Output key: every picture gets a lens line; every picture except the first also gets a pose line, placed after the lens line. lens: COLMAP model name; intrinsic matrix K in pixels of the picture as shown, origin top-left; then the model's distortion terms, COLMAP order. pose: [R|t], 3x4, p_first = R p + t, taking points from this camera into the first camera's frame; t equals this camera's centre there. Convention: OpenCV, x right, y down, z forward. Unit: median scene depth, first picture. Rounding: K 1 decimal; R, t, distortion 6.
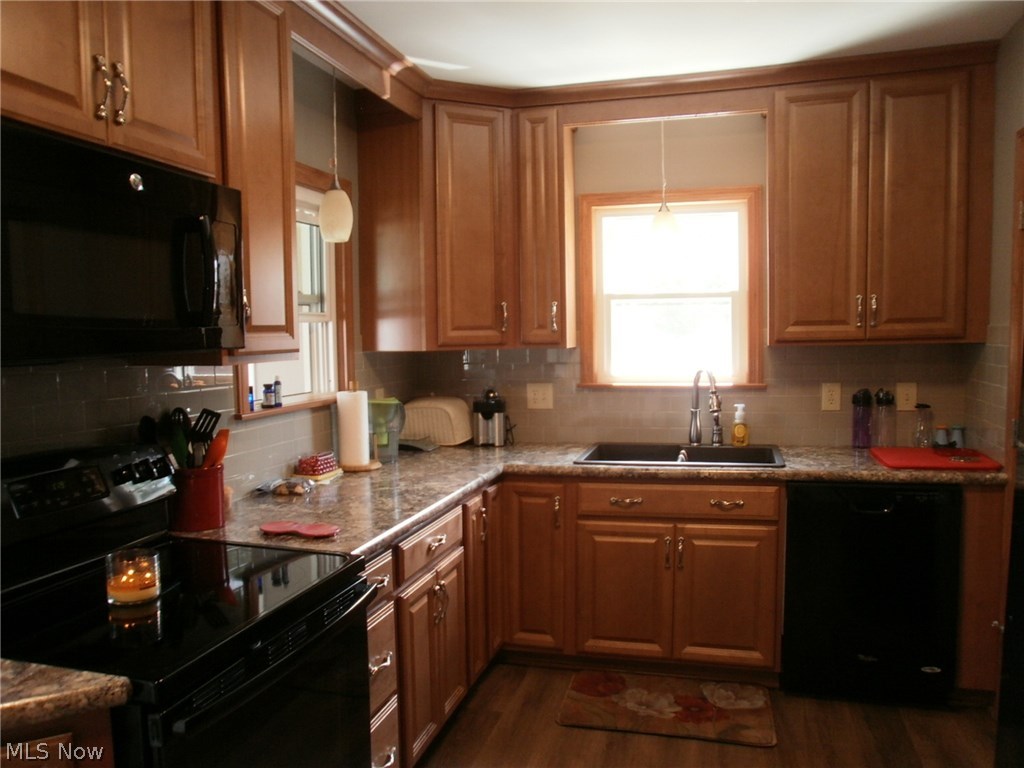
lens RADIAL K [[853.9, 0, 510.7], [0, 853.9, 411.0], [0, 0, 1]] dist [0.034615, 0.000248]
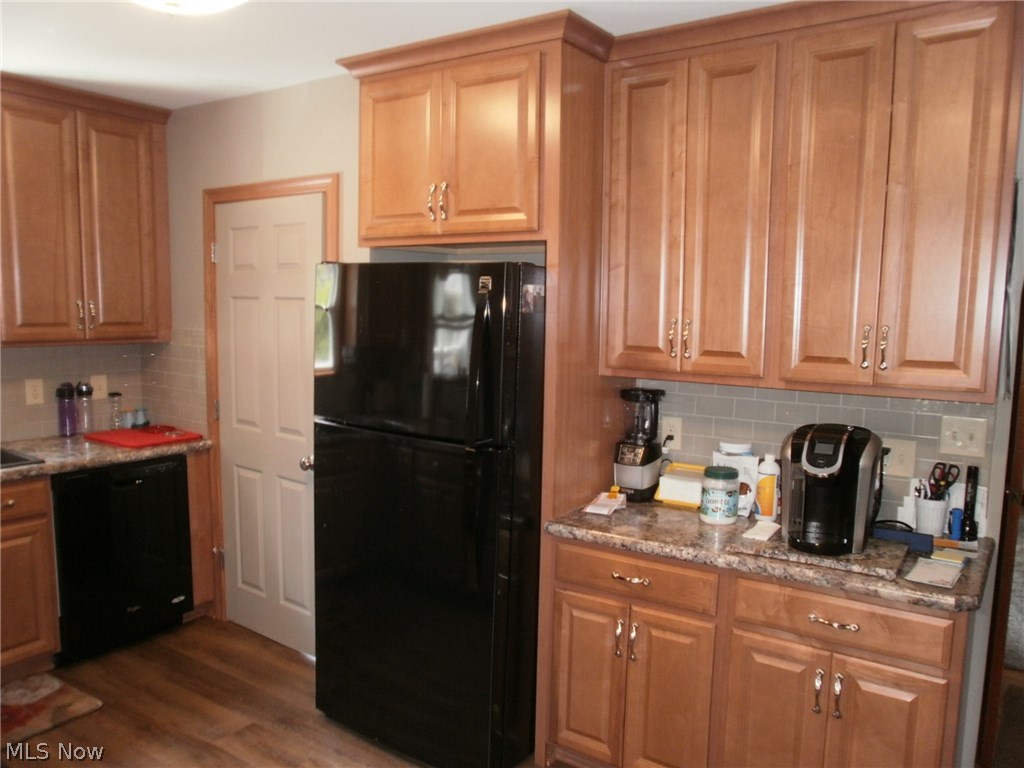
lens RADIAL K [[853.9, 0, 510.7], [0, 853.9, 411.0], [0, 0, 1]] dist [0.034615, 0.000248]
pose [[0.305676, -0.099689, 0.946903, -0.513374], [0.050369, 0.994804, 0.088472, -0.063877], [-0.950803, 0.020650, 0.309109, 0.120095]]
